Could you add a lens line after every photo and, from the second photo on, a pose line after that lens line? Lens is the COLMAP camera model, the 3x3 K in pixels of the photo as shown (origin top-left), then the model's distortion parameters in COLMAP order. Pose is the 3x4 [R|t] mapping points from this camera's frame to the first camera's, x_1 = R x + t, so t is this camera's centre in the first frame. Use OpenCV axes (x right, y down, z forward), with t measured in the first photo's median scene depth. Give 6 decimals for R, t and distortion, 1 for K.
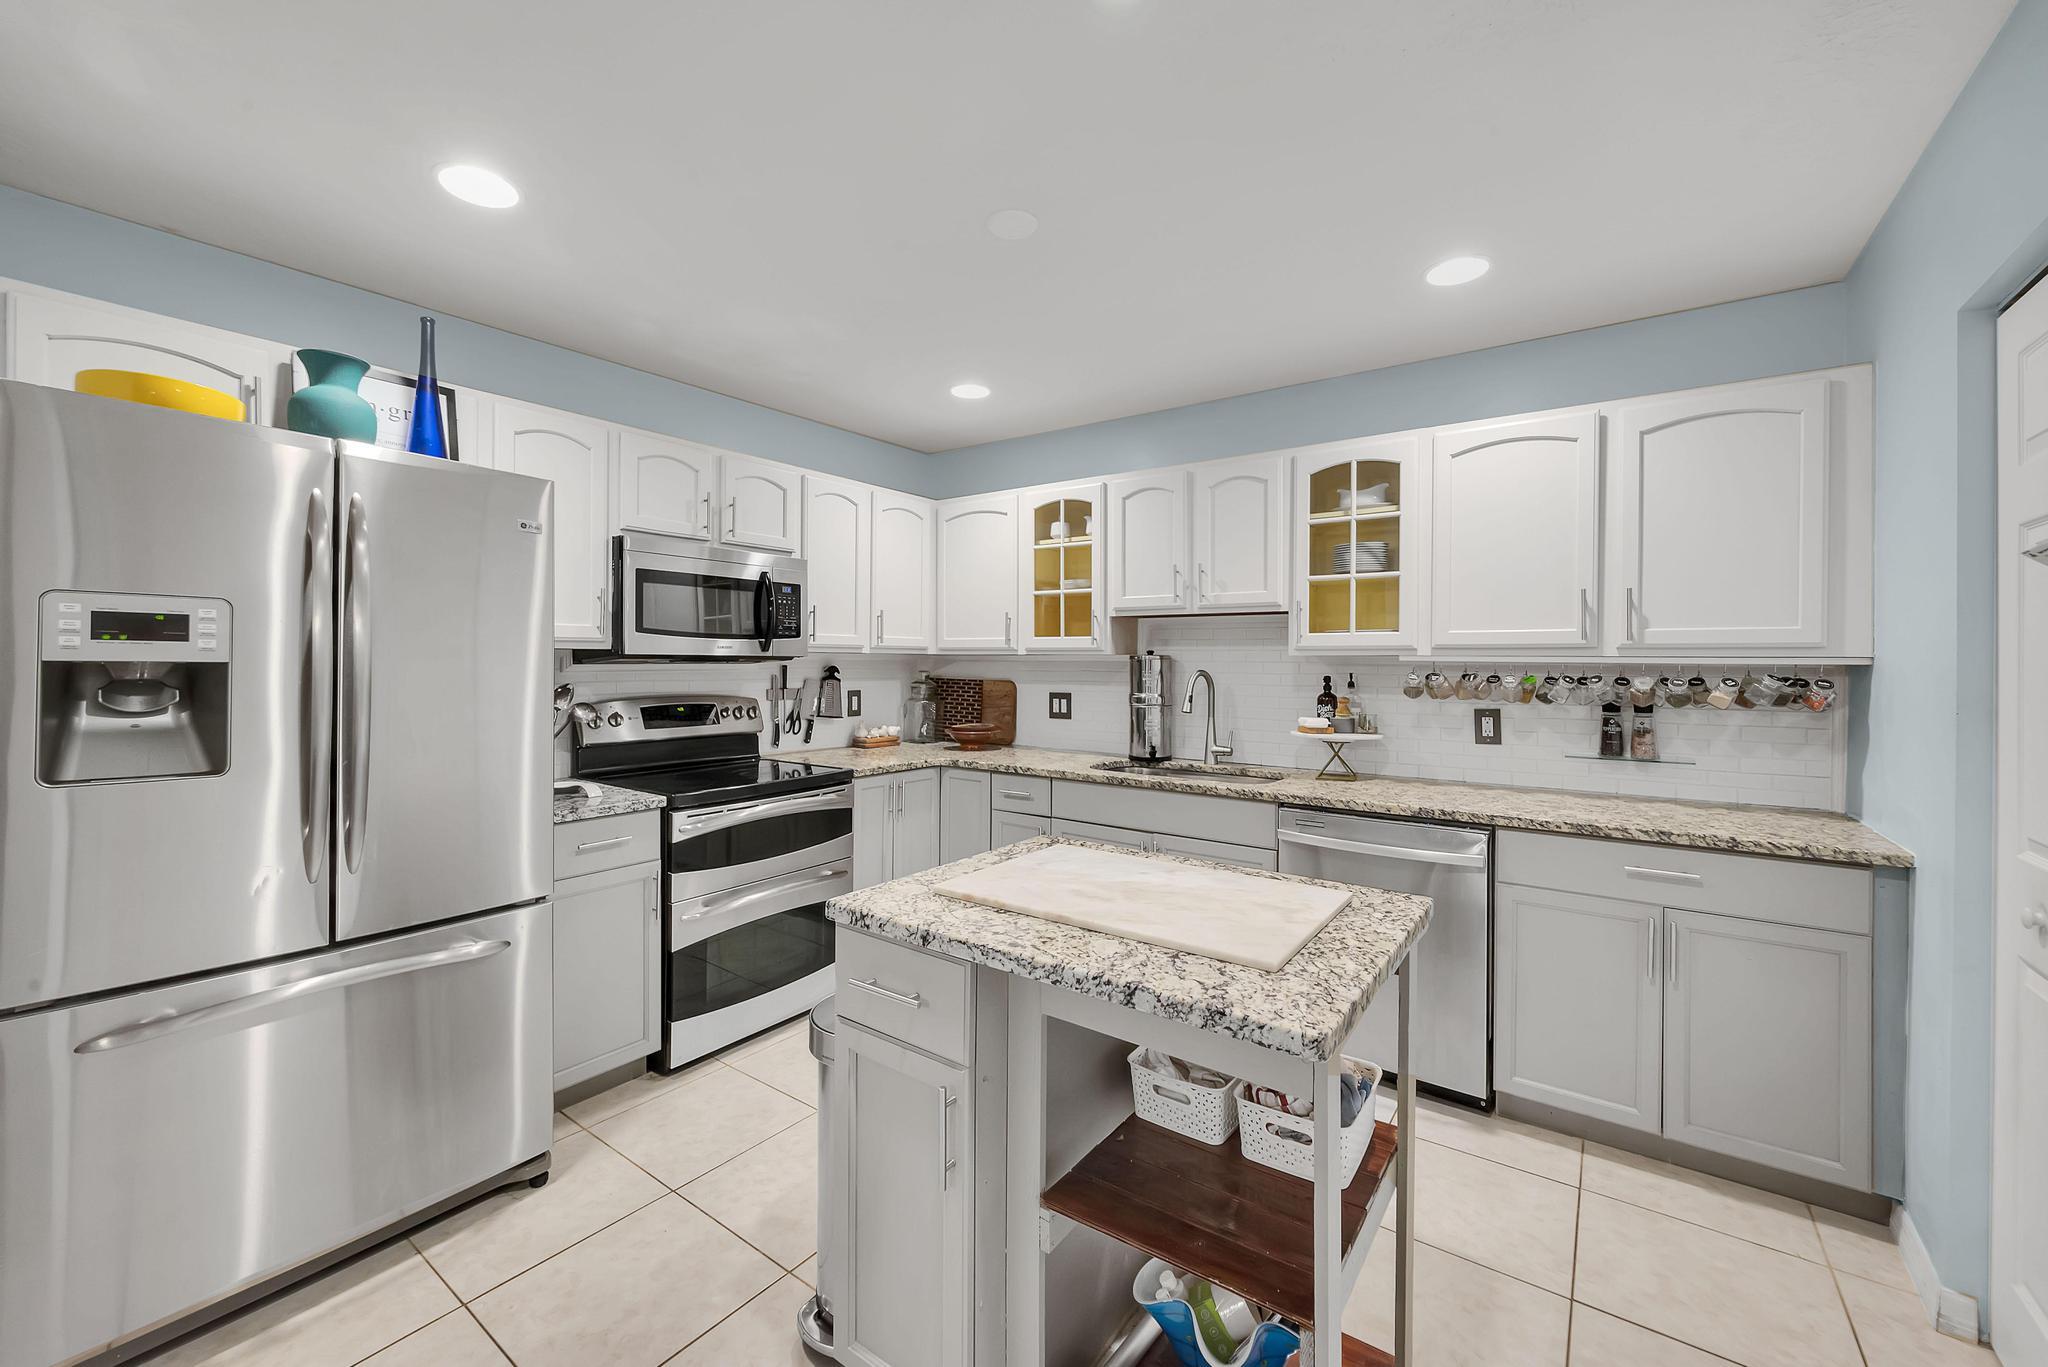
lens RADIAL K [[821.8, 0, 1018.4], [0, 821.8, 665.9], [0, 0, 1]] dist [-0.002536, -0.000705]
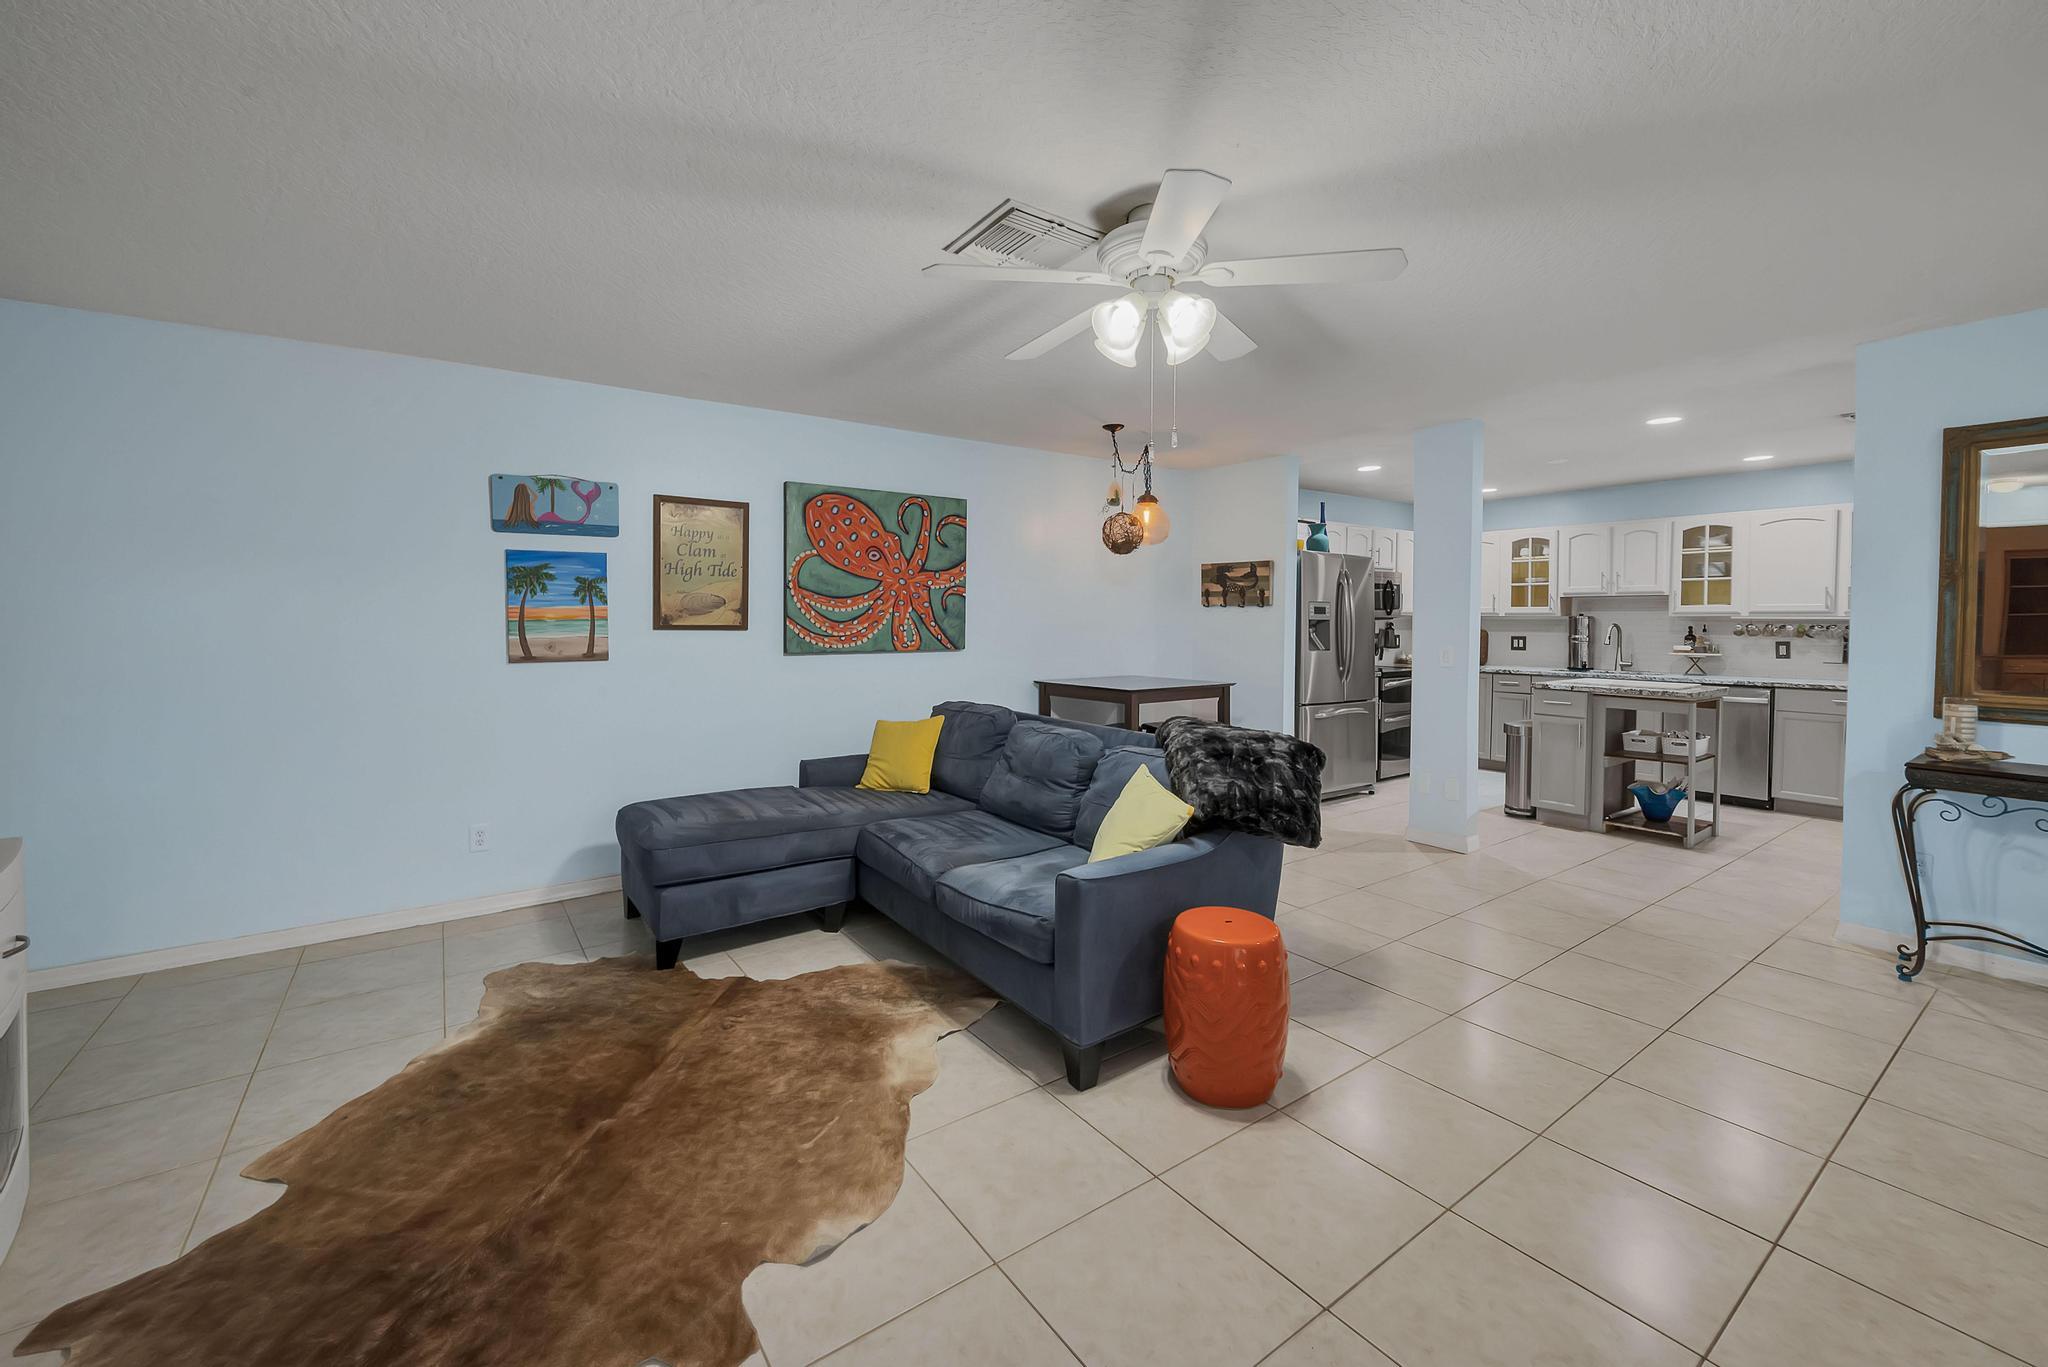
lens RADIAL K [[821.8, 0, 1022.1], [0, 821.8, 641.6], [0, 0, 1]] dist [-0.002536, -0.000705]
pose [[0.948999, 0.005695, -0.315228, -0.588473], [0.000284, 0.999821, 0.018918, 0.012126], [0.315279, -0.018043, 0.948827, -1.538296]]
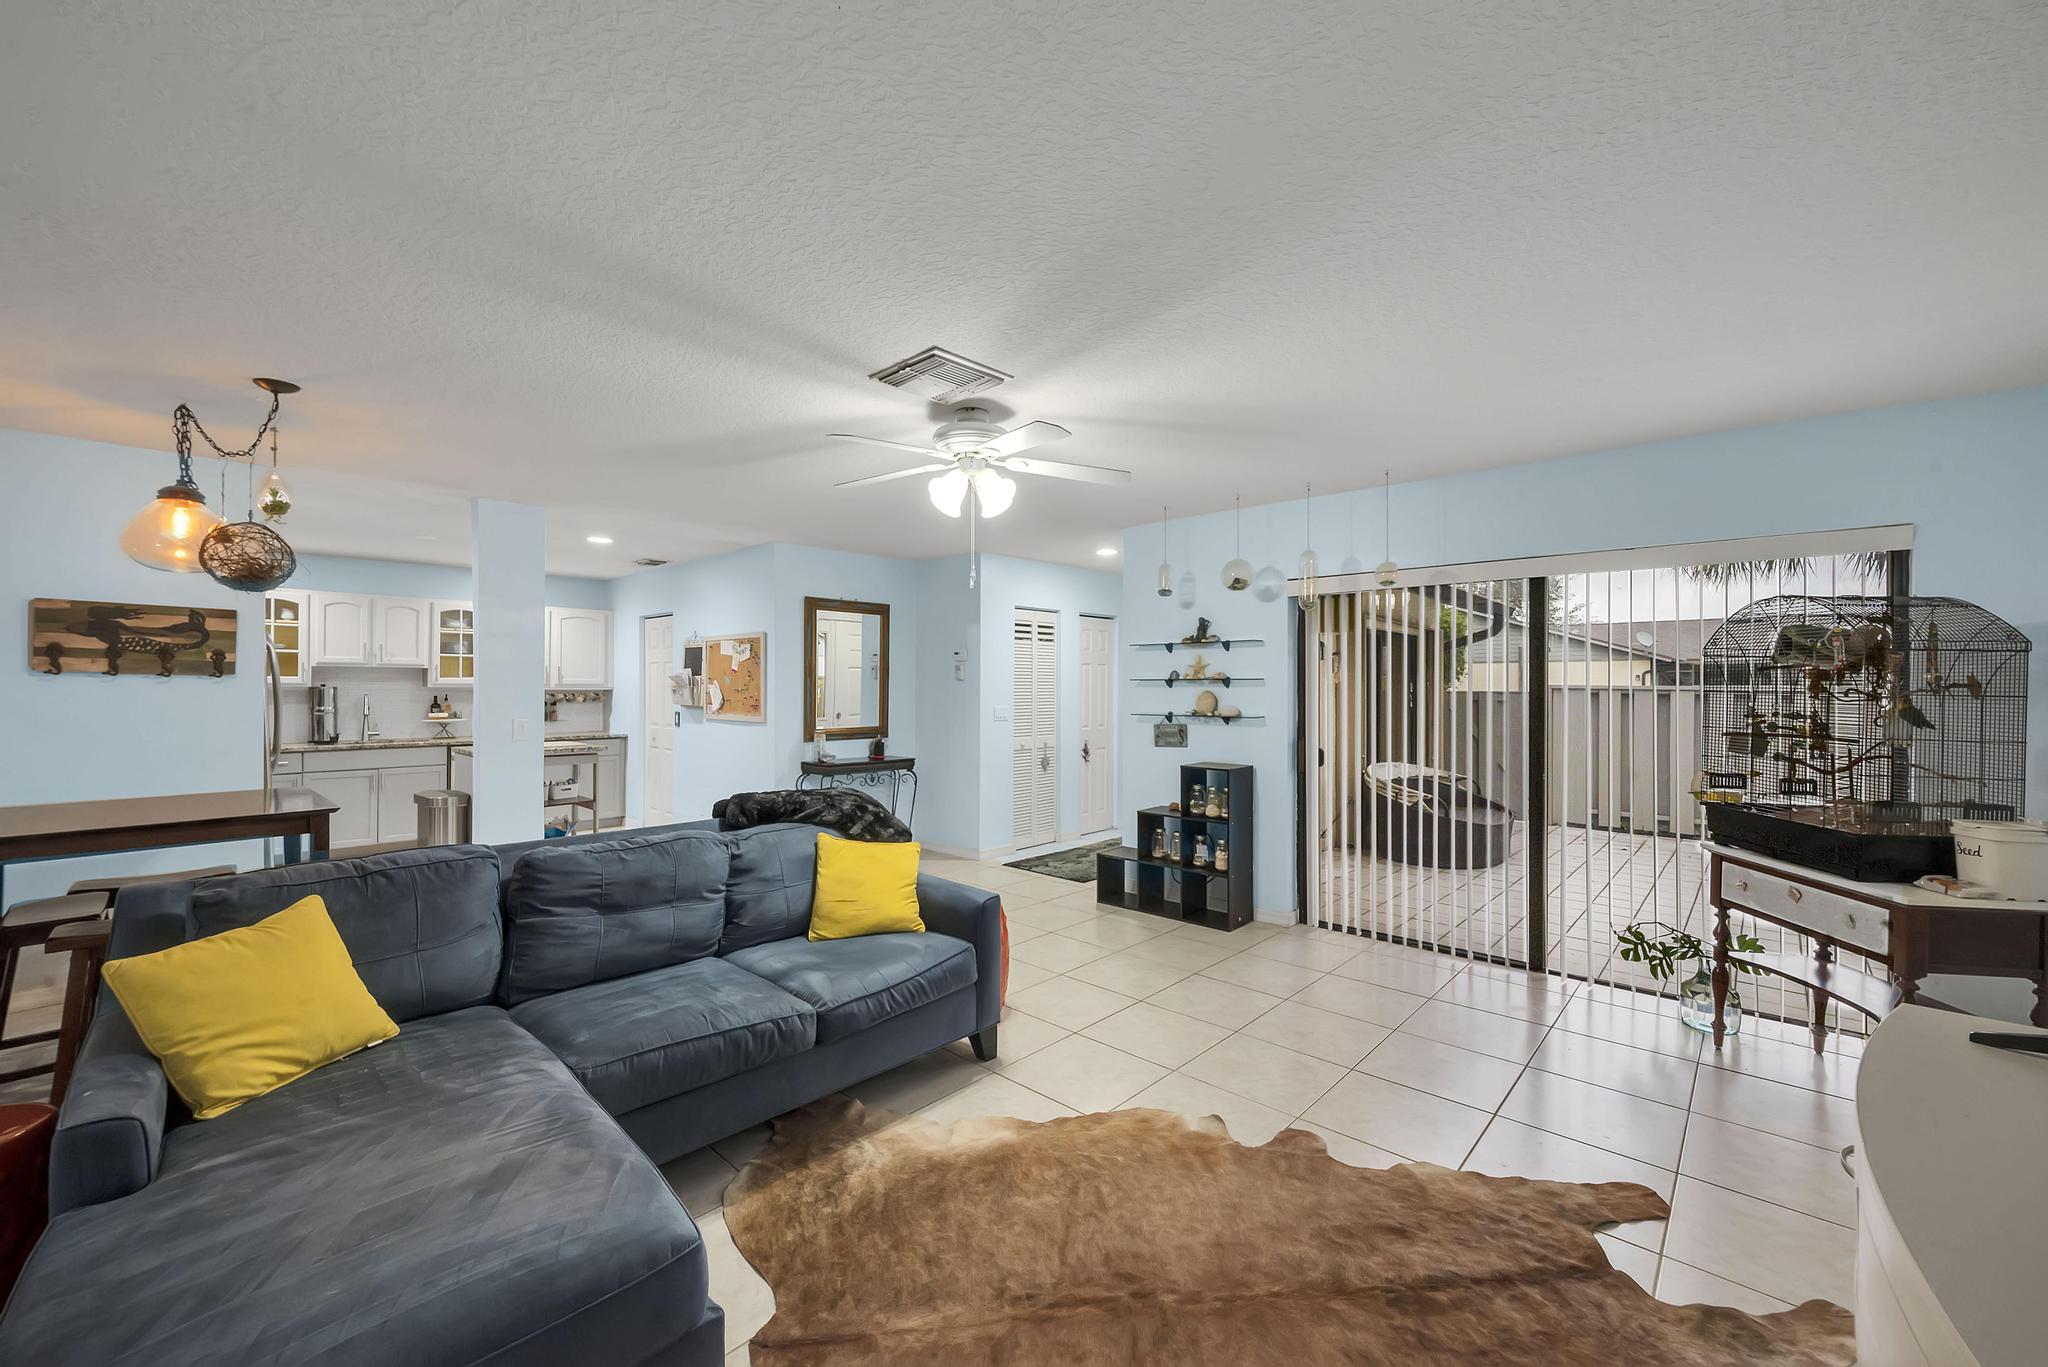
lens RADIAL K [[821.8, 0, 1003.5], [0, 821.8, 682.8], [0, 0, 1]] dist [-0.002536, -0.000705]
pose [[0.120580, -0.000405, 0.992704, -1.819151], [0.005097, 0.999987, -0.000211, -0.016679], [-0.992691, 0.005085, 0.120580, -0.917597]]
